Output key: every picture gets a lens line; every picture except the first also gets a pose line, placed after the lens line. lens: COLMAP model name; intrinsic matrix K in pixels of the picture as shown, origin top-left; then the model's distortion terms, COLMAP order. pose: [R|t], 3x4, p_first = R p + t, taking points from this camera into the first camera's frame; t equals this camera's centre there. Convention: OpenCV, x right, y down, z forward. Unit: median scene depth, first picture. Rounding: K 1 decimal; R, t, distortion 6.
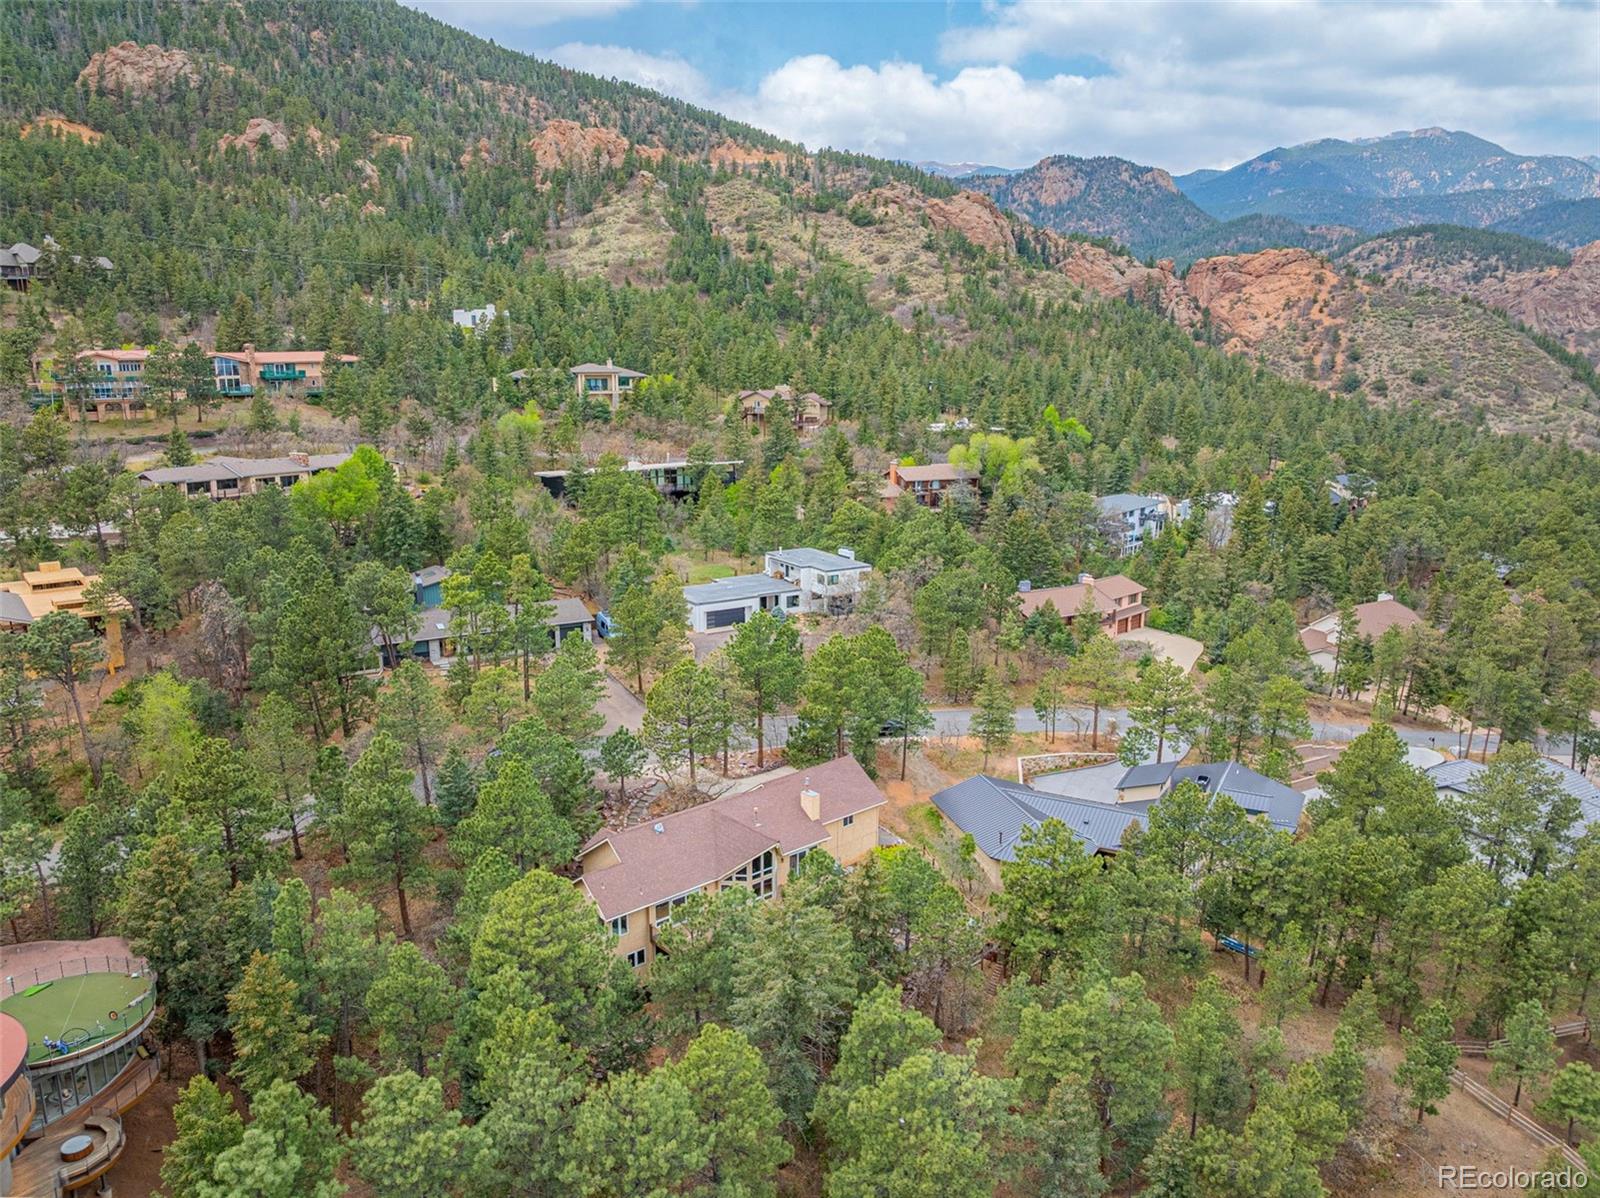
lens RADIAL K [[1137.6, 0, 795.9], [0, 1137.6, 605.6], [0, 0, 1]] dist [-0.055040, 0.024181]
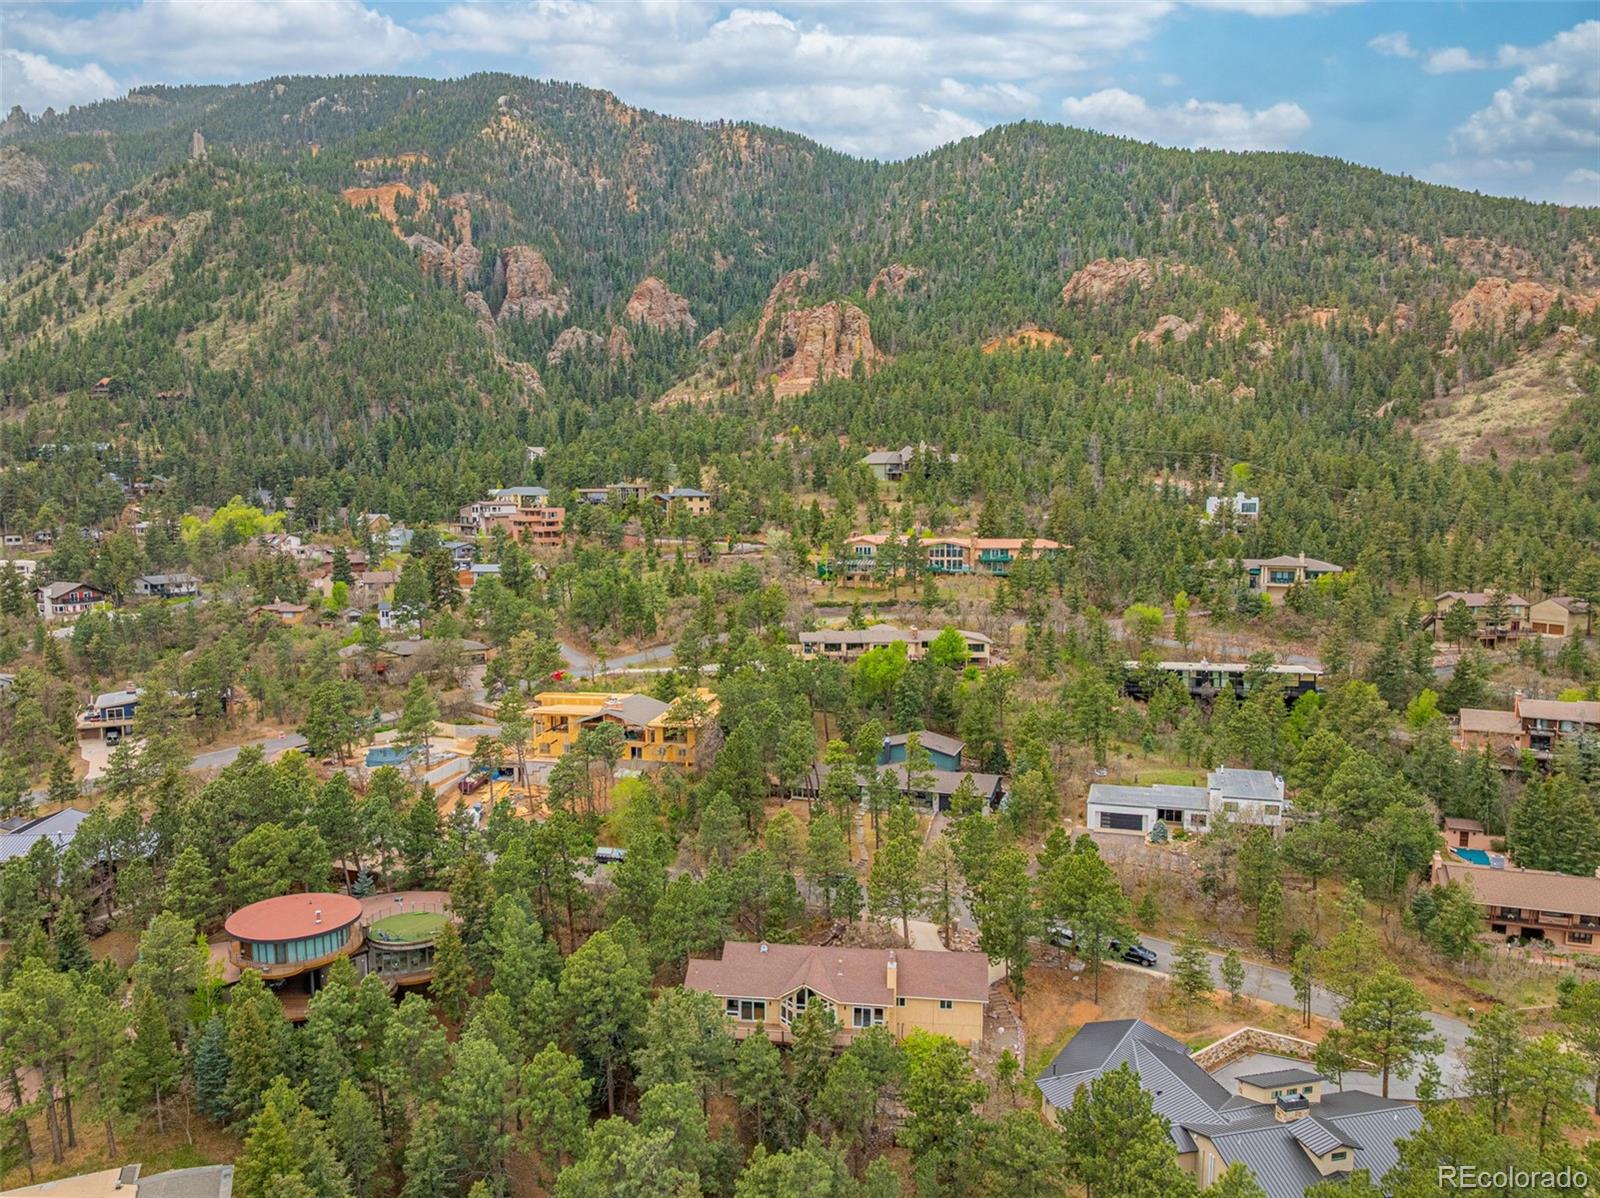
lens RADIAL K [[1133.6, 0, 804.5], [0, 1133.6, 597.4], [0, 0, 1]] dist [-0.035293, 0.000543]
pose [[0.665834, 0.066700, -0.743113, 0.133509], [-0.165707, 0.984341, -0.060123, -0.021518], [0.727466, 0.163171, 0.666460, 0.010835]]
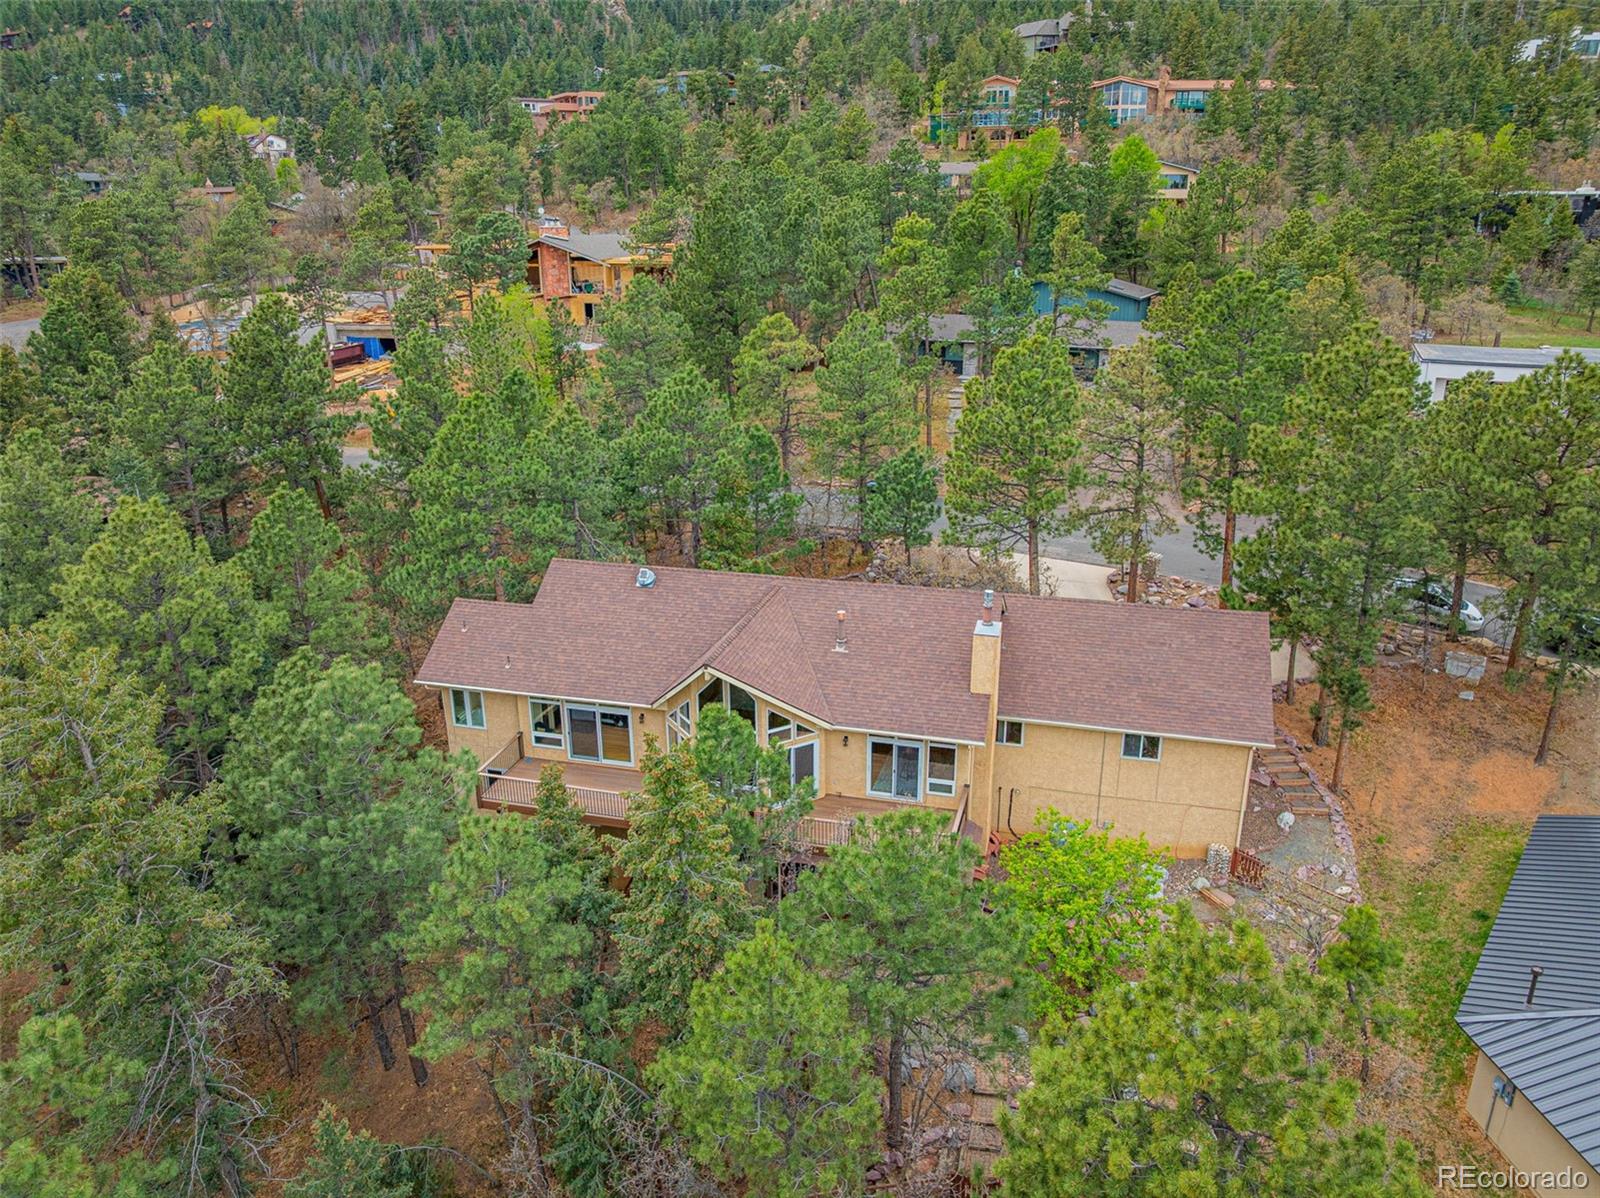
lens RADIAL K [[1137.6, 0, 795.9], [0, 1137.6, 605.6], [0, 0, 1]] dist [-0.055040, 0.024181]
pose [[0.567479, 0.268984, -0.778213, 0.047125], [-0.177973, 0.962863, 0.203028, 0.014294], [0.803924, 0.023287, 0.594276, 0.114381]]
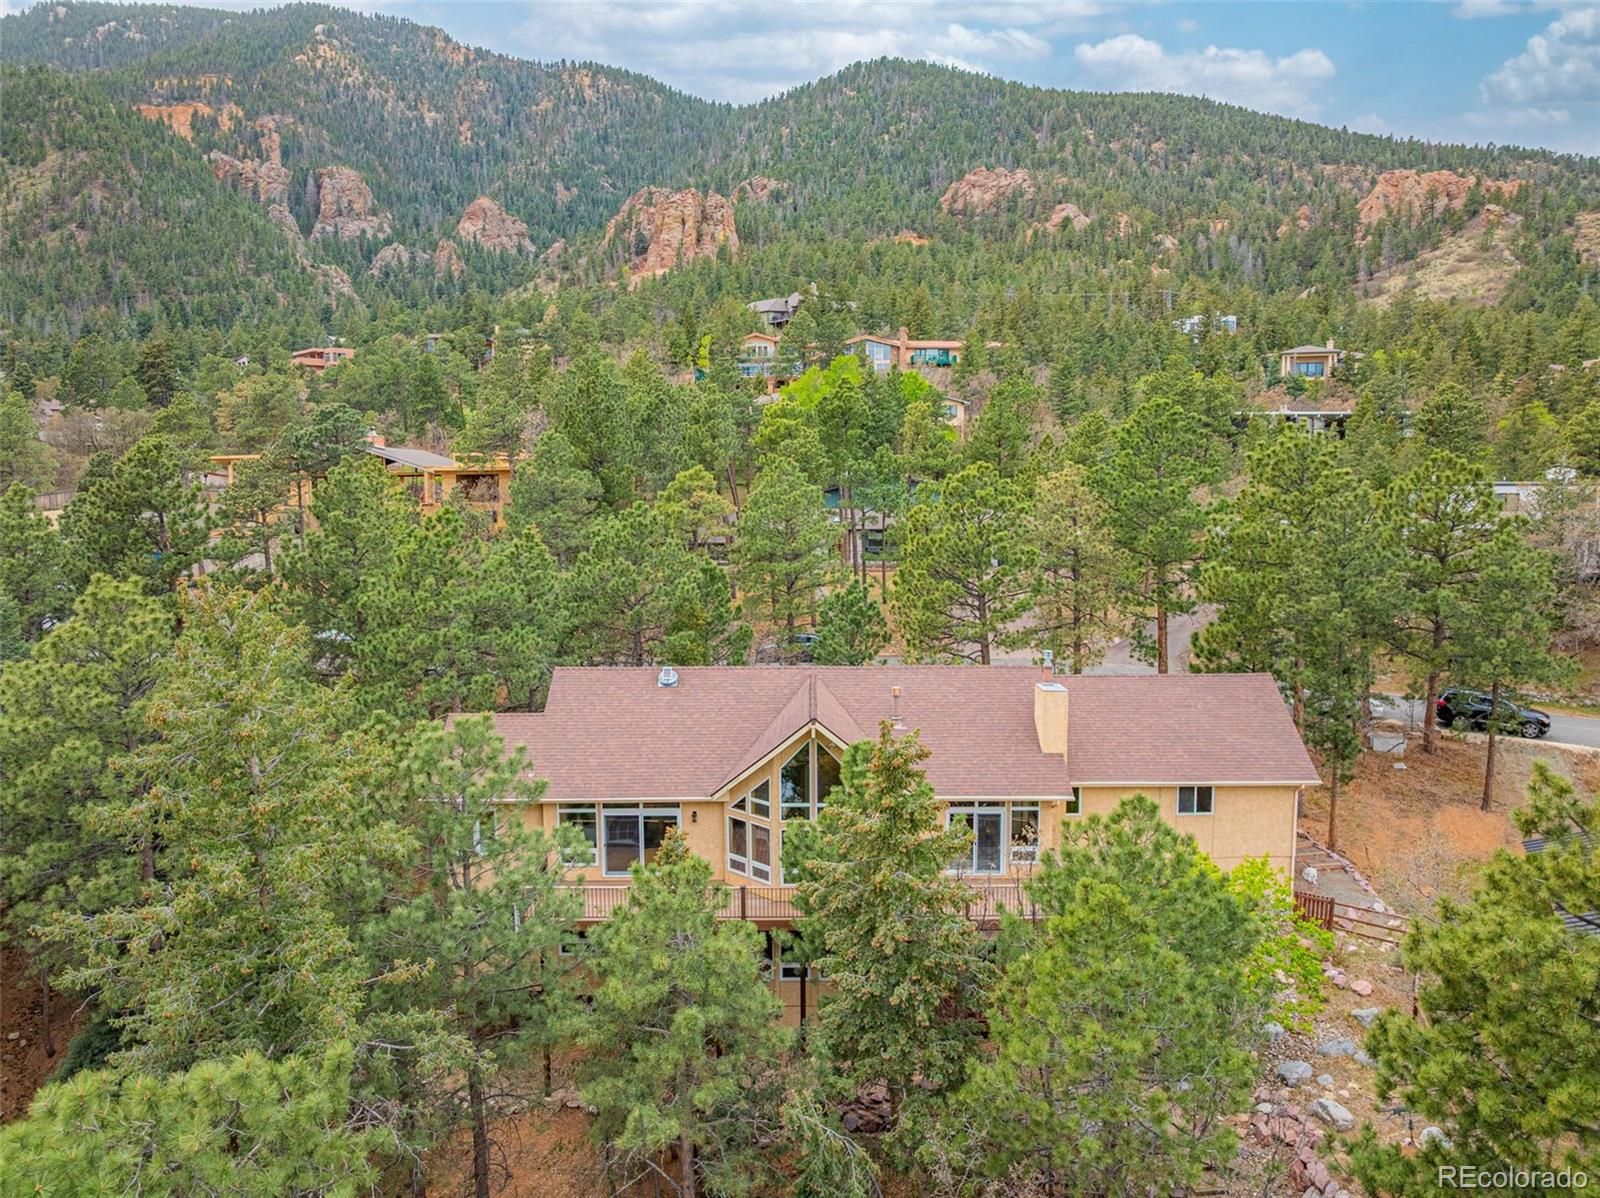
lens RADIAL K [[1144.6, 0, 804.4], [0, 1144.6, 589.9], [0, 0, 1]] dist [-0.069133, 0.046927]
pose [[0.756797, 0.054927, -0.651338, 0.034571], [-0.139792, 0.987009, -0.079191, 0.028732], [0.638526, 0.150983, 0.754644, 0.102048]]
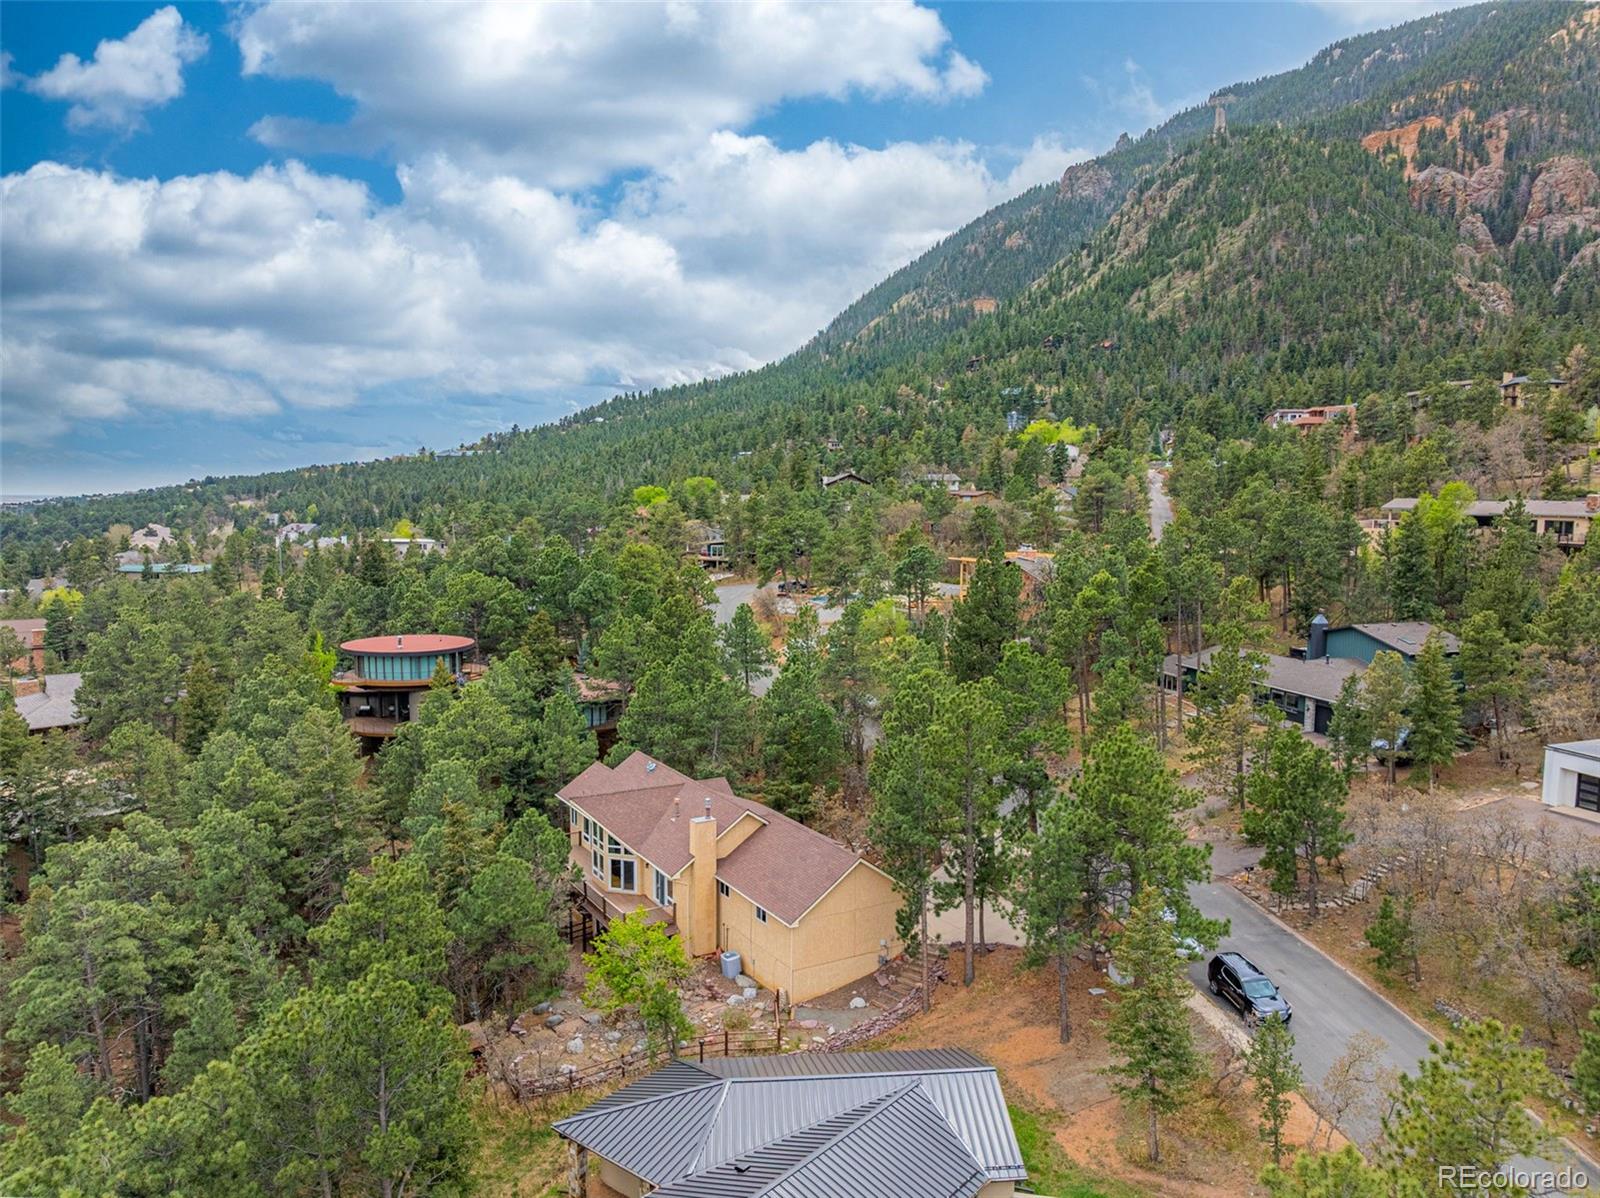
lens RADIAL K [[1137.6, 0, 795.9], [0, 1137.6, 605.6], [0, 0, 1]] dist [-0.055040, 0.024181]
pose [[-0.164388, 0.106779, -0.980599, 0.115866], [-0.230461, 0.962452, 0.143437, -0.014486], [0.959096, 0.249569, -0.133607, 0.181159]]
